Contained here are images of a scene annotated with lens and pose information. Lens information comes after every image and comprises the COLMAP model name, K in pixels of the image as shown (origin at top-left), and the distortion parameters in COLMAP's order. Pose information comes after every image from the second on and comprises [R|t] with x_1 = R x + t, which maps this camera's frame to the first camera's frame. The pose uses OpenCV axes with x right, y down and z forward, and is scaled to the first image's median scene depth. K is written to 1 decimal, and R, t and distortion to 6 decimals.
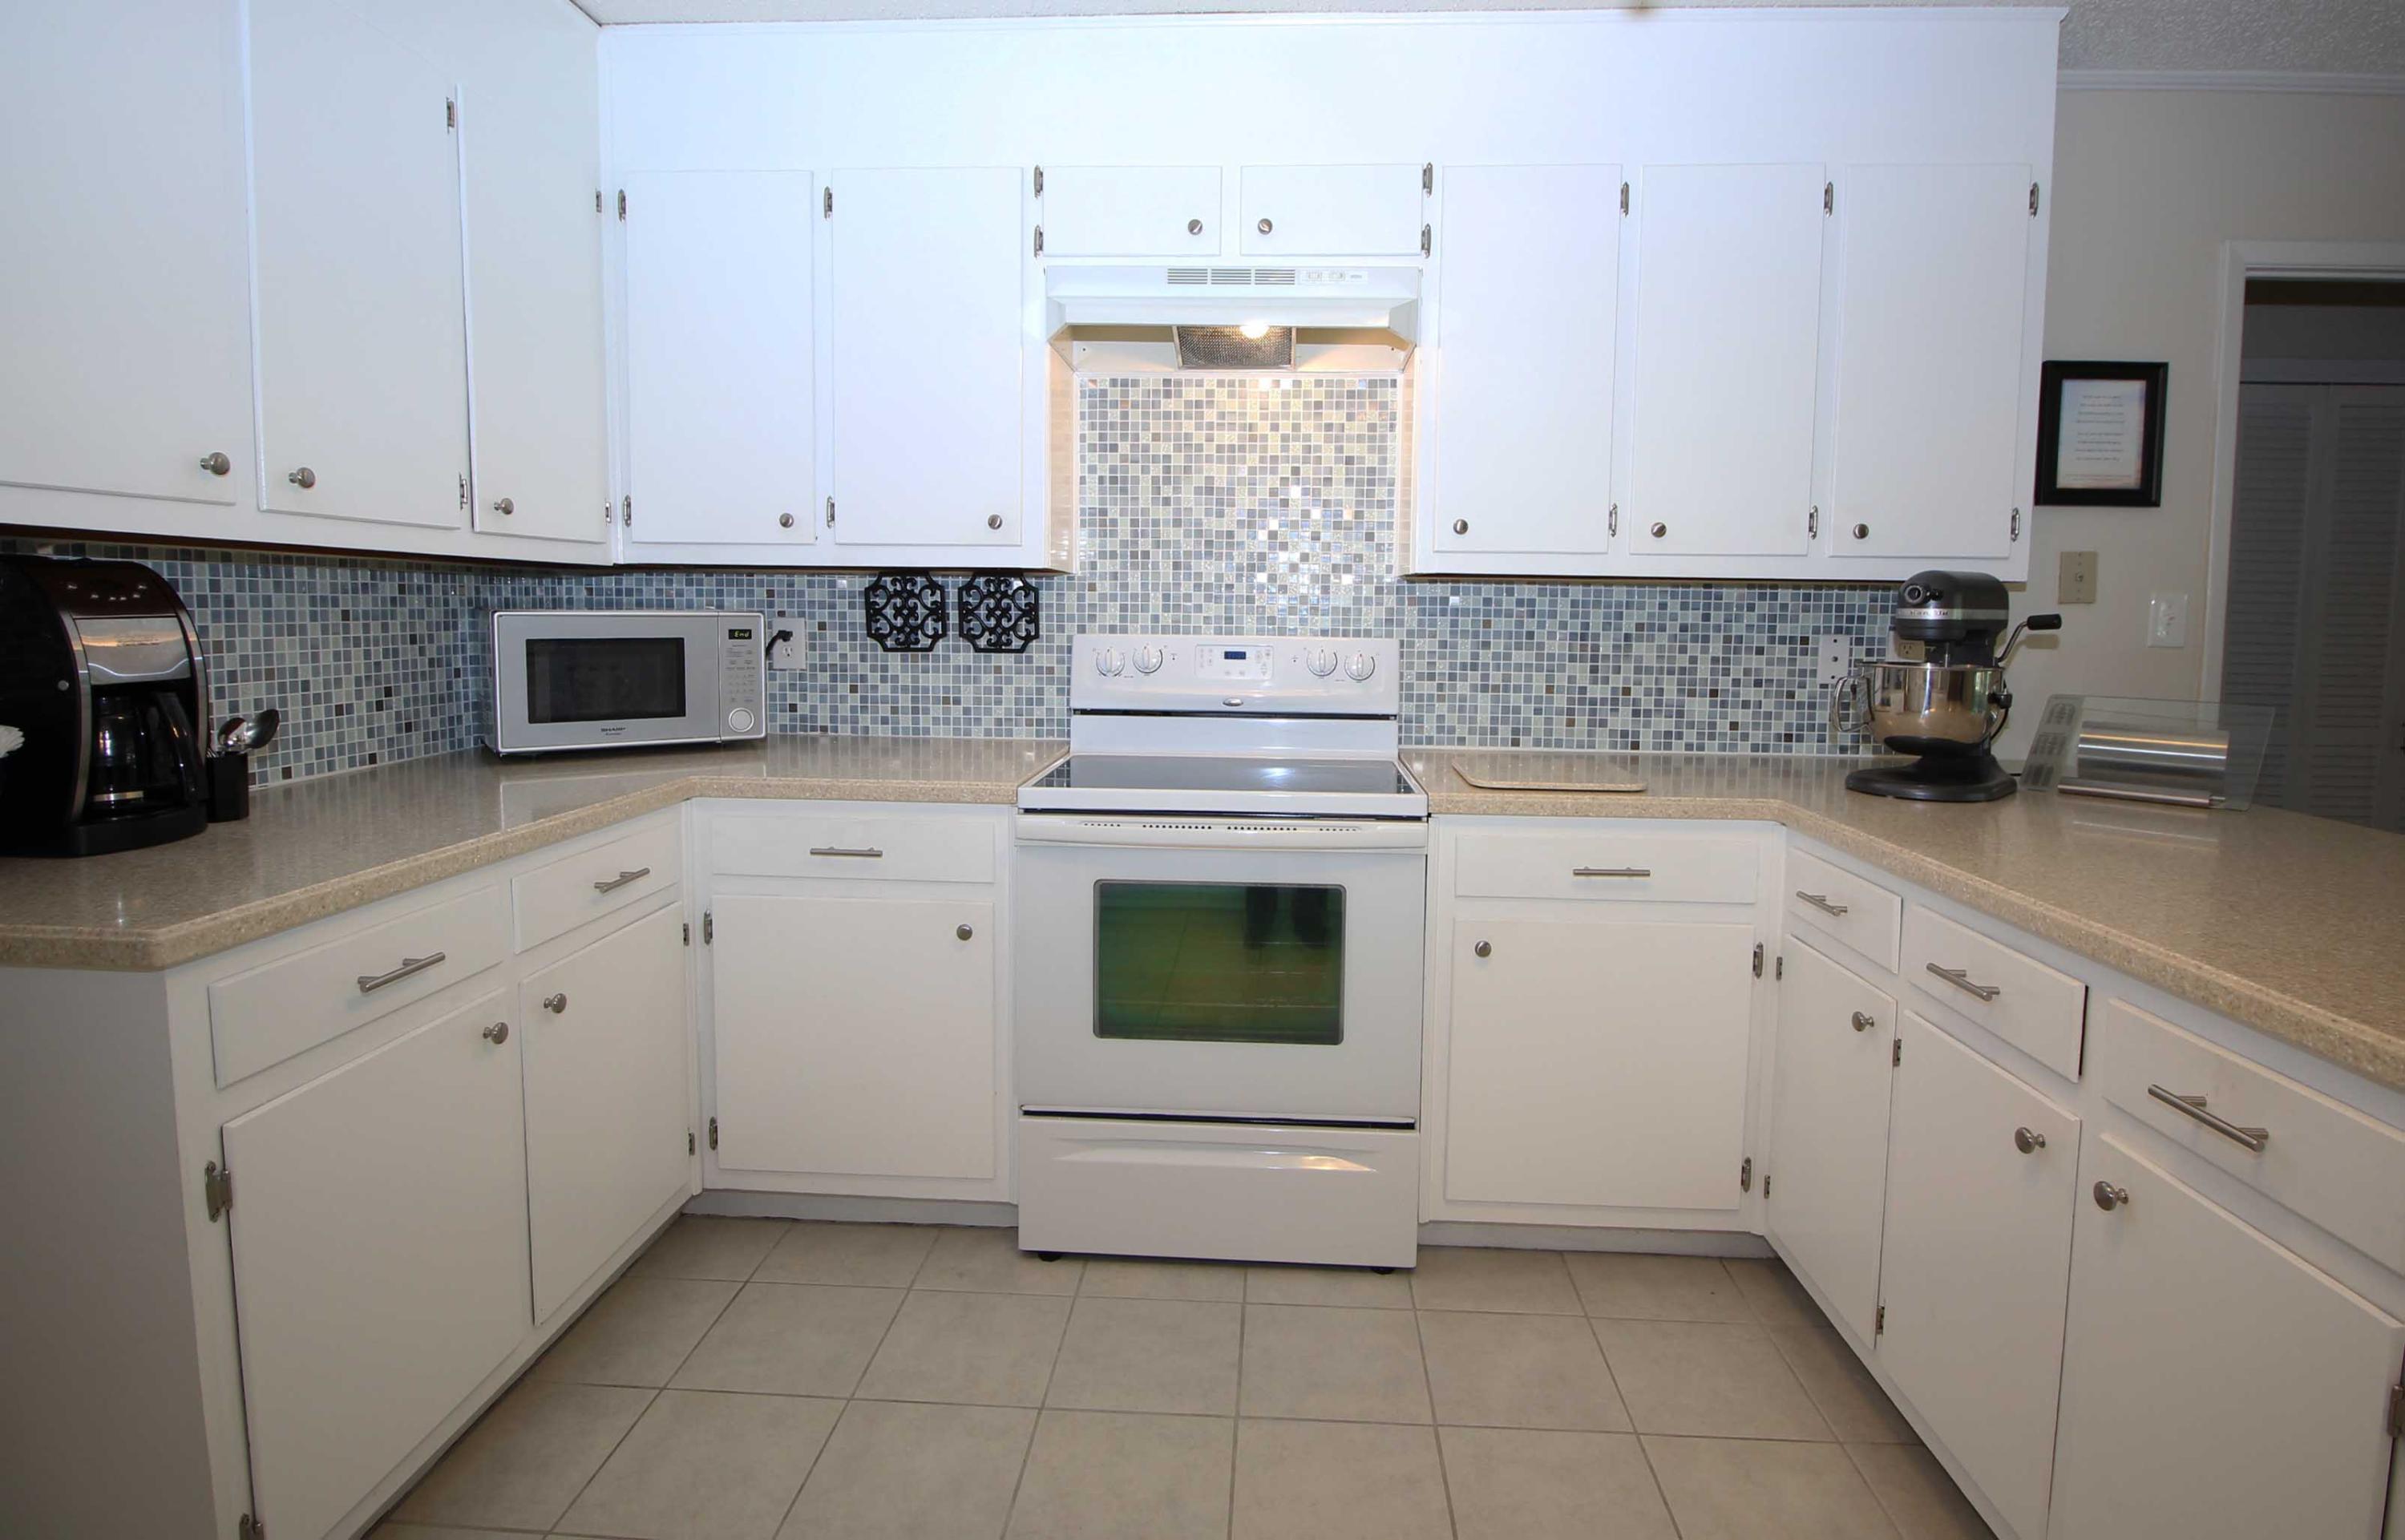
lens RADIAL K [[1198.4, 0, 1229.7], [0, 1198.4, 704.1], [0, 0, 1]] dist [-0.010778, -0.001002]
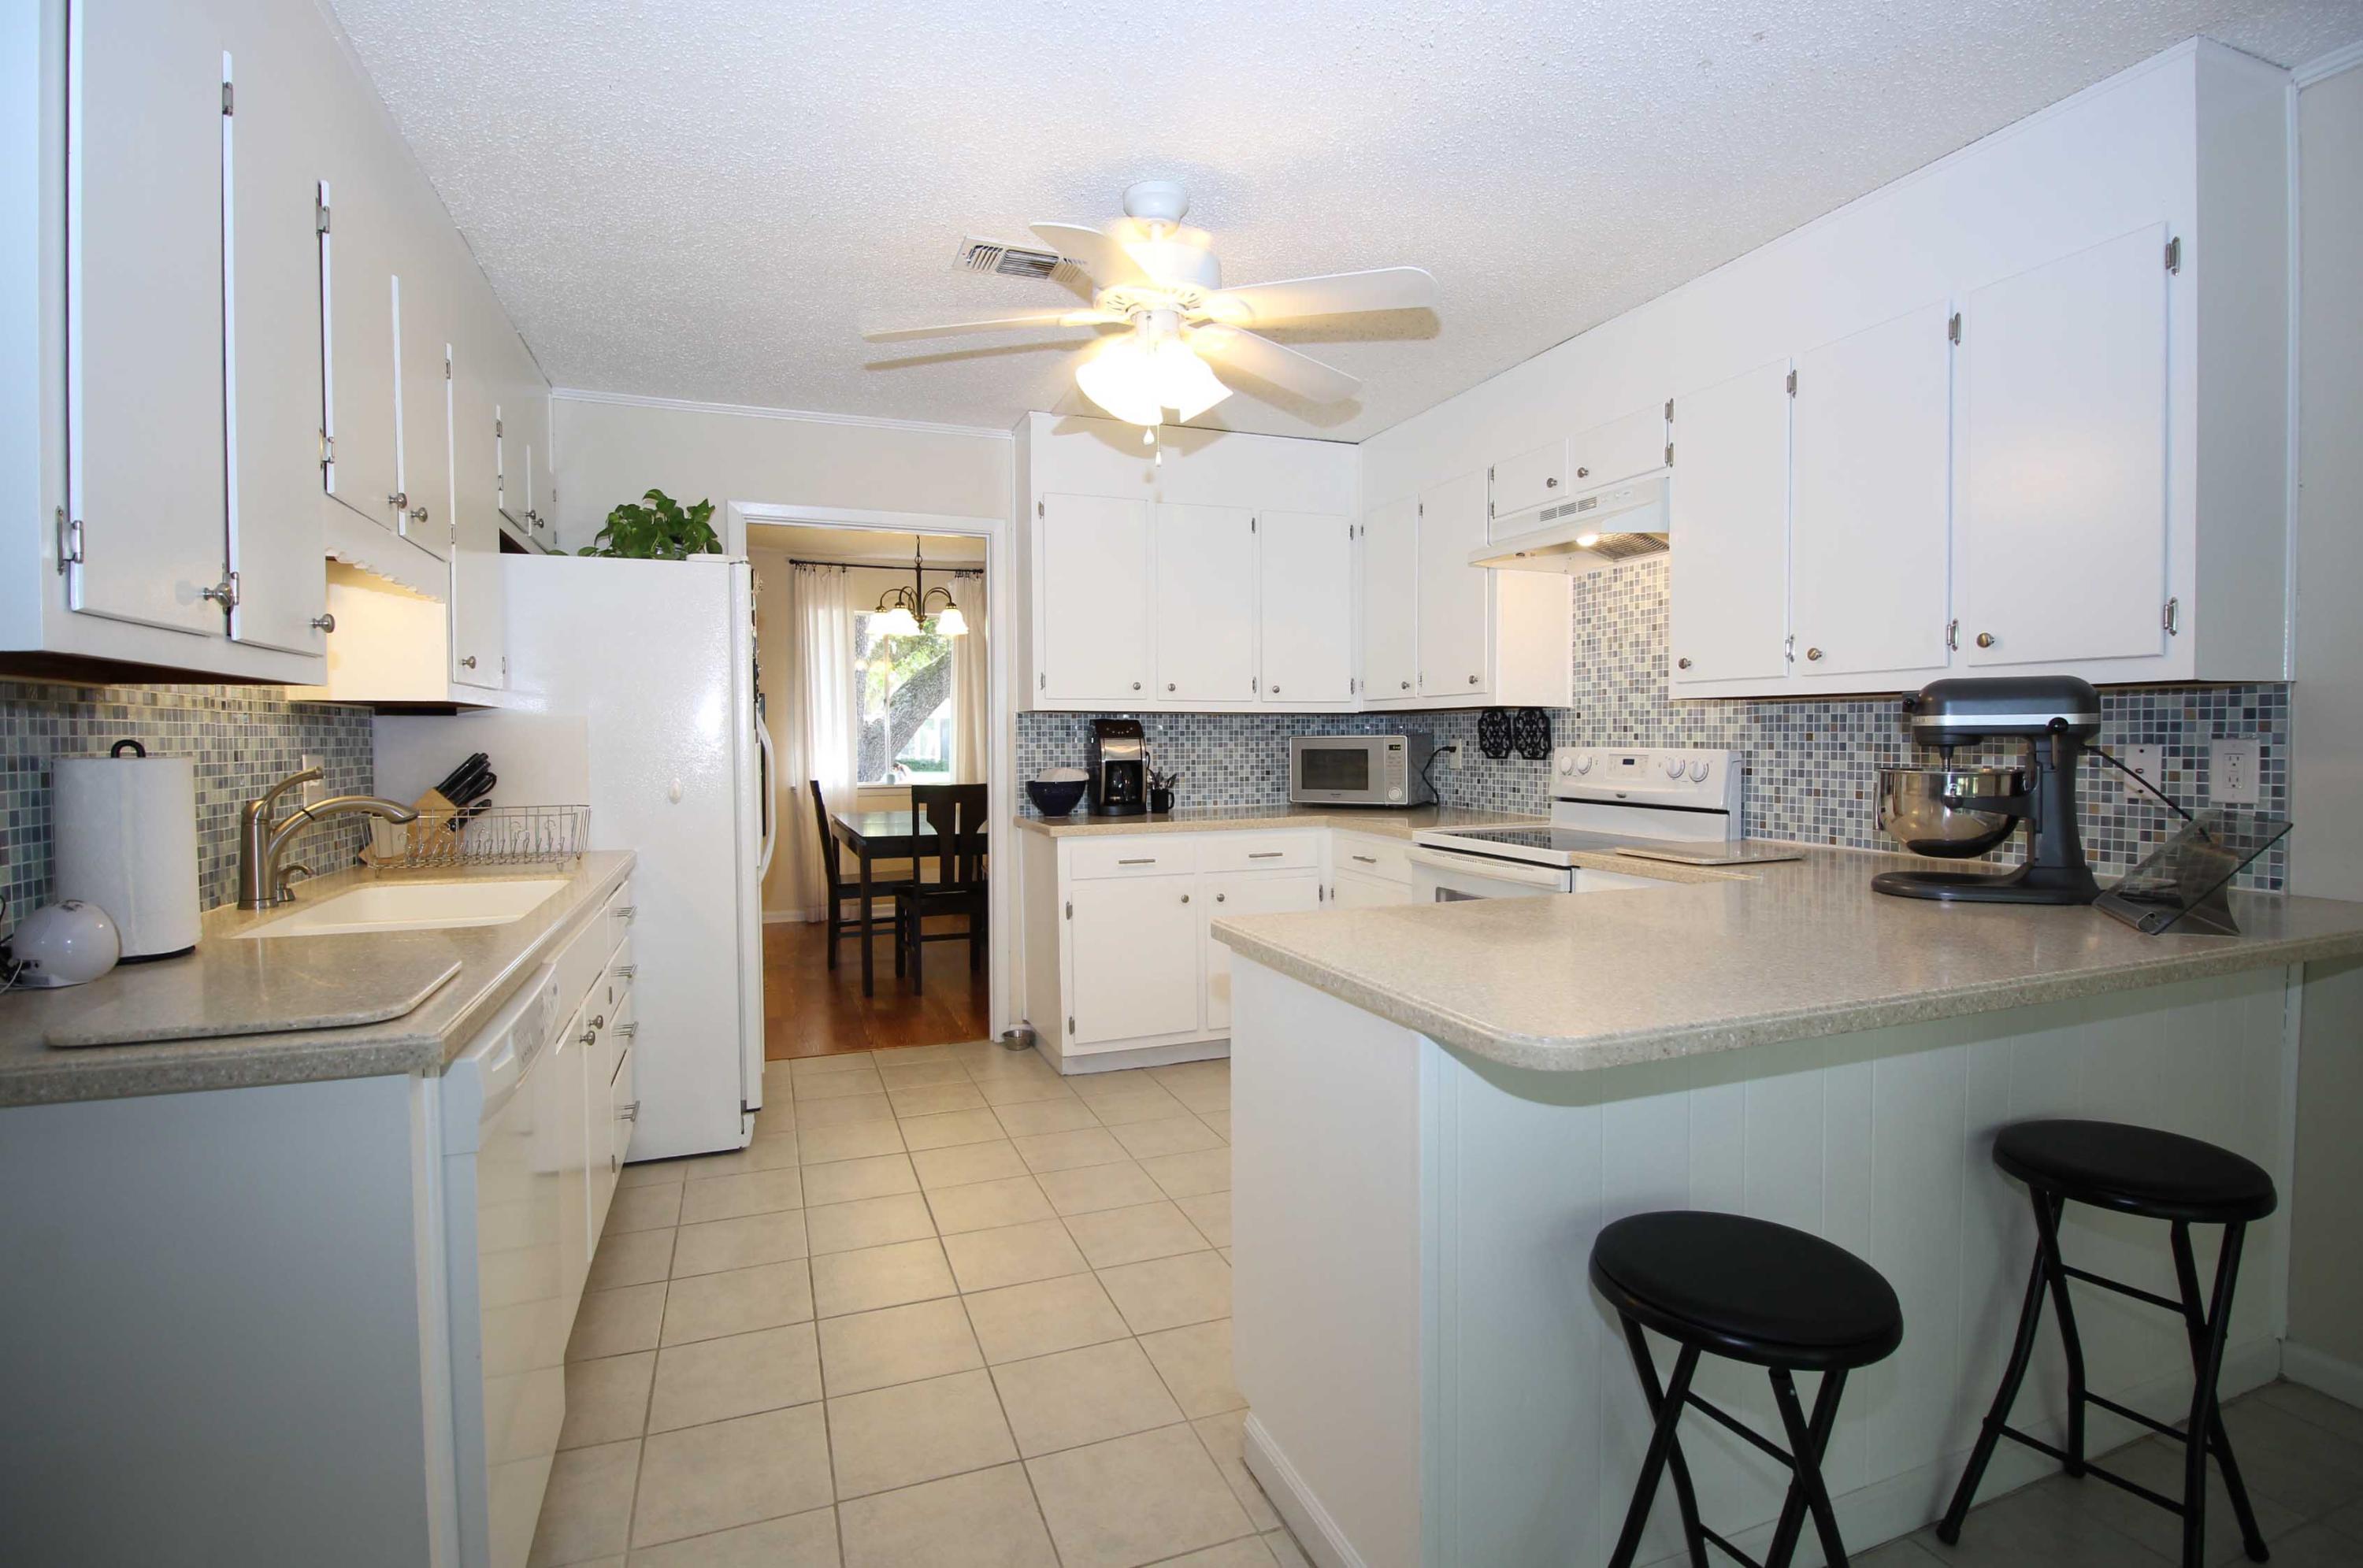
lens RADIAL K [[1129.8, 0, 1181.5], [0, 1129.8, 784.0], [0, 0, 1]] dist [-0.001397, -0.014052]
pose [[0.398824, 0.025282, -0.916679, 0.982997], [-0.063235, 0.997999, 0.000013, 0.017511], [0.914845, 0.057961, 0.399625, 0.002430]]
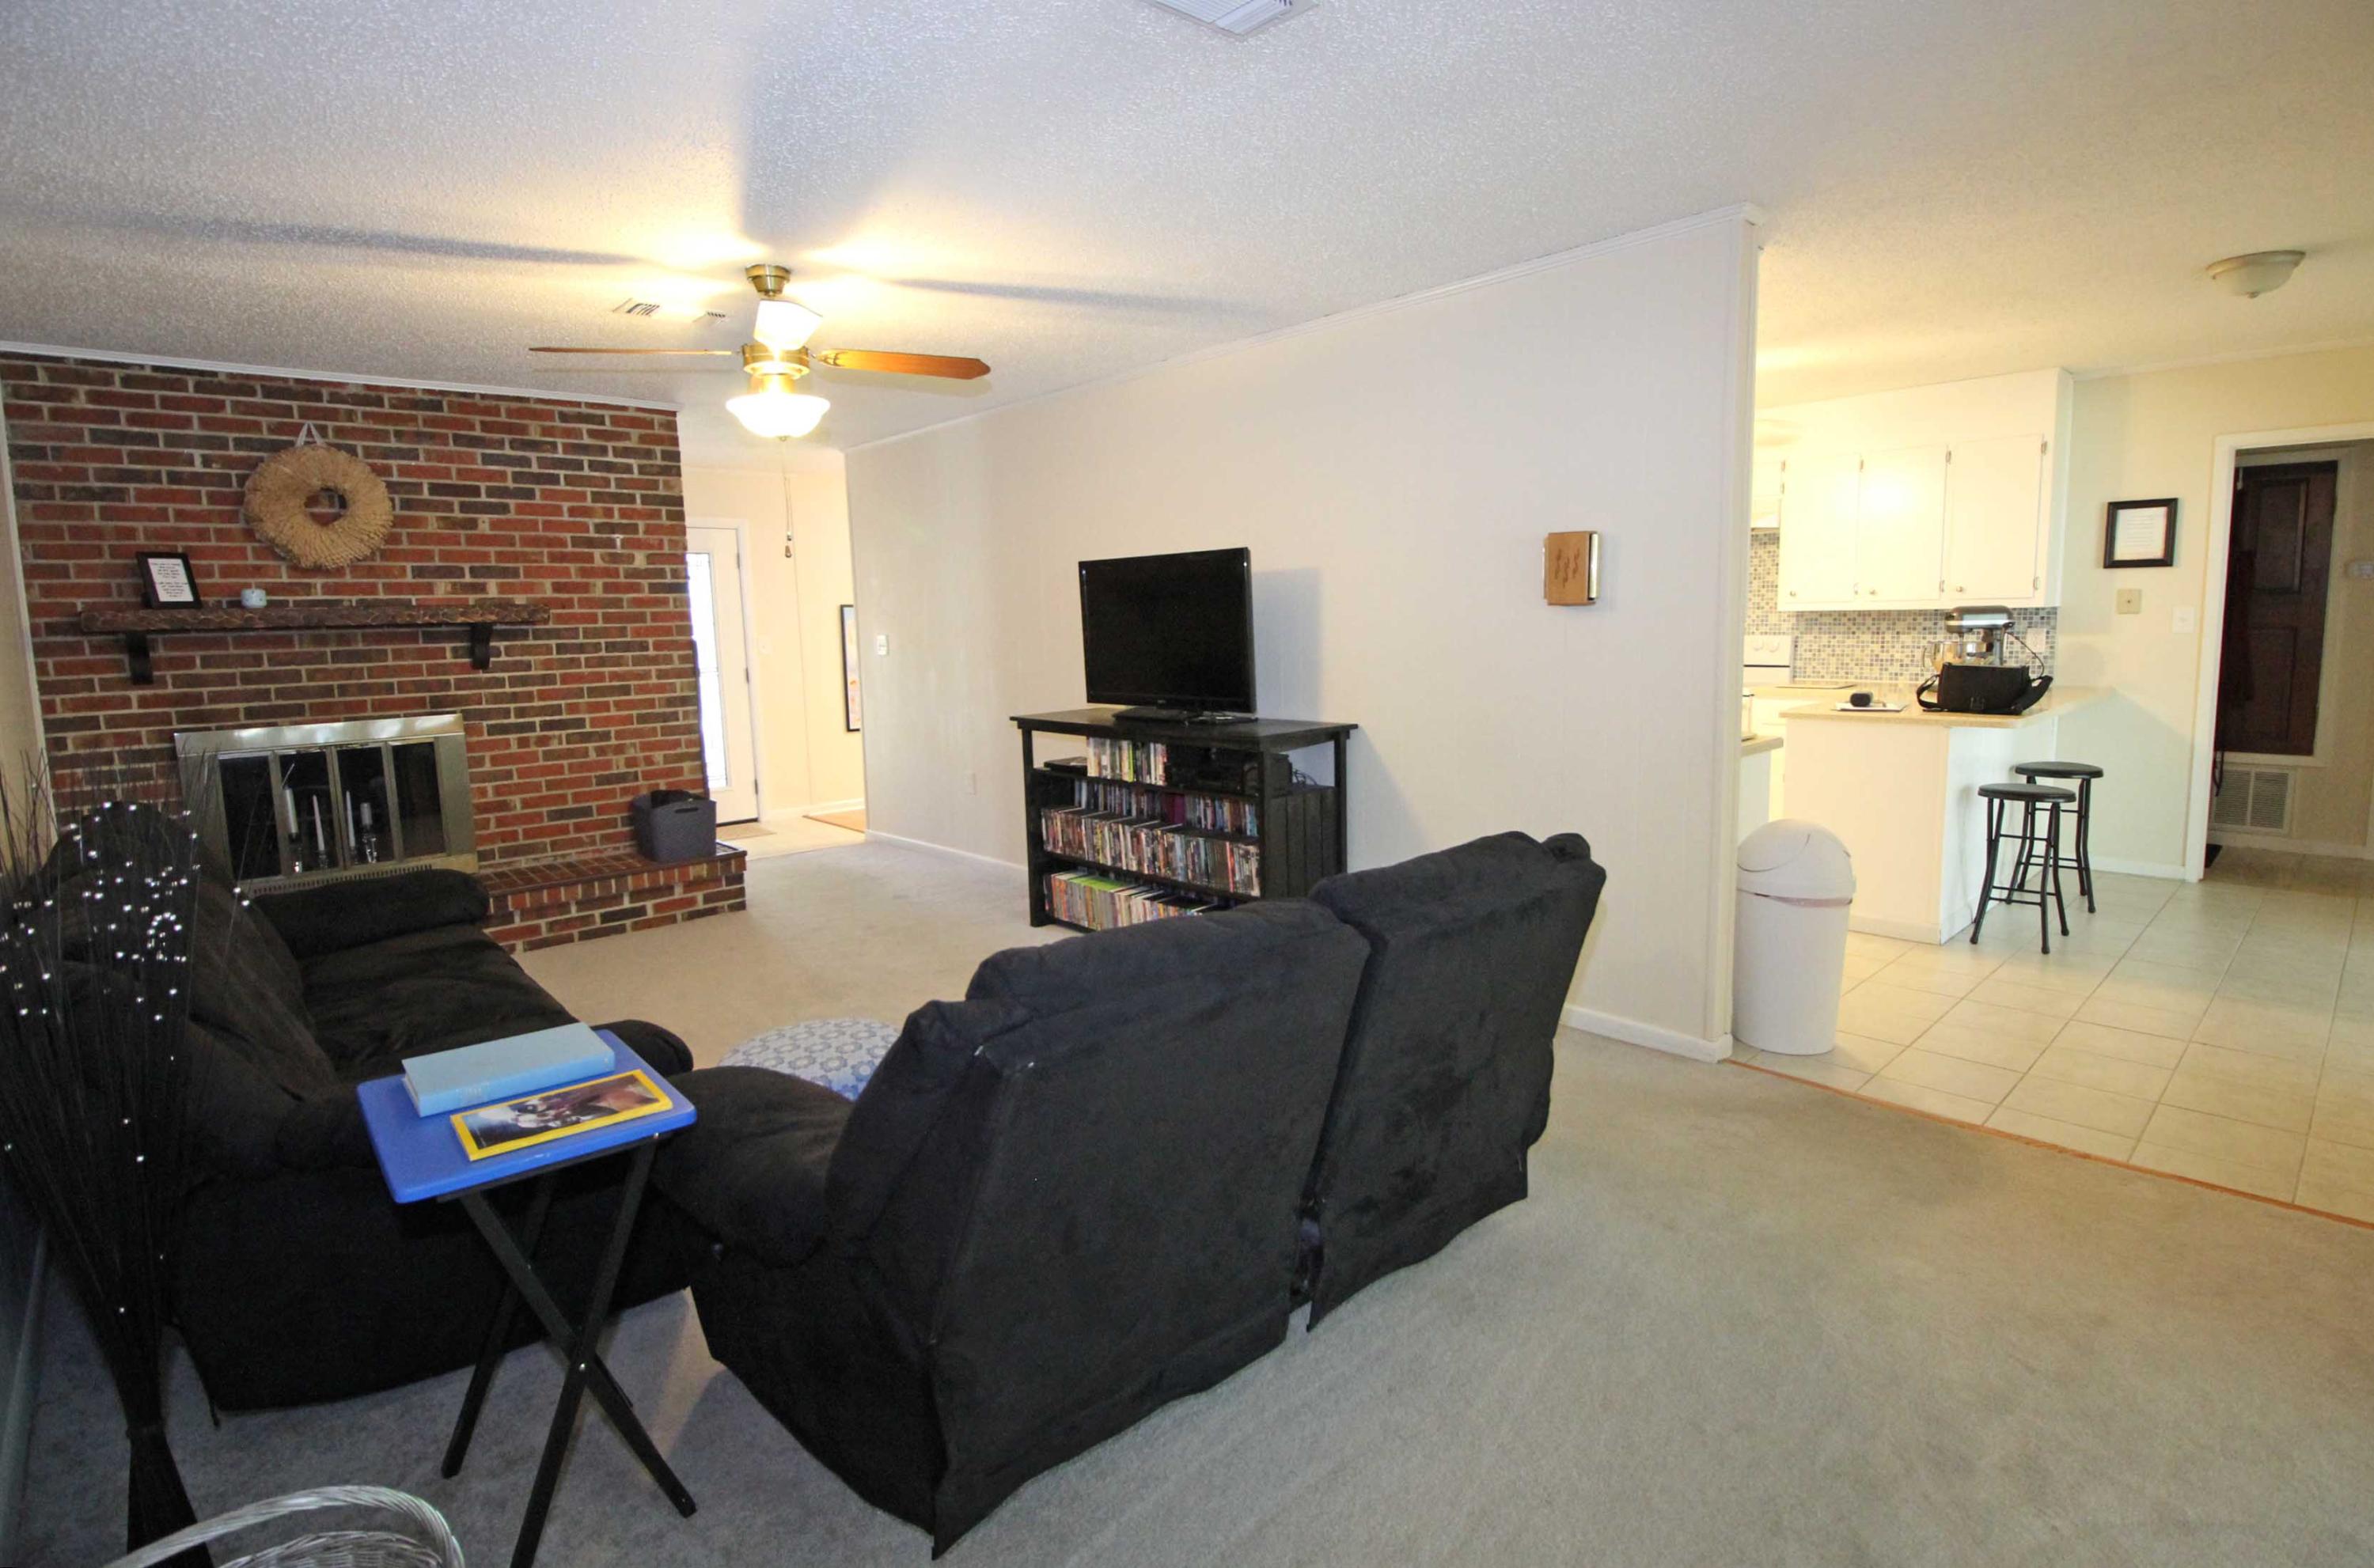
lens RADIAL K [[1148.3, 0, 1190.1], [0, 1148.3, 776.0], [0, 0, 1]] dist [-0.000797, -0.014777]
pose [[0.709273, 0.067034, -0.701739, 0.948186], [-0.027927, 0.997359, 0.067047, 0.113578], [0.704380, -0.027957, 0.709272, -1.604850]]
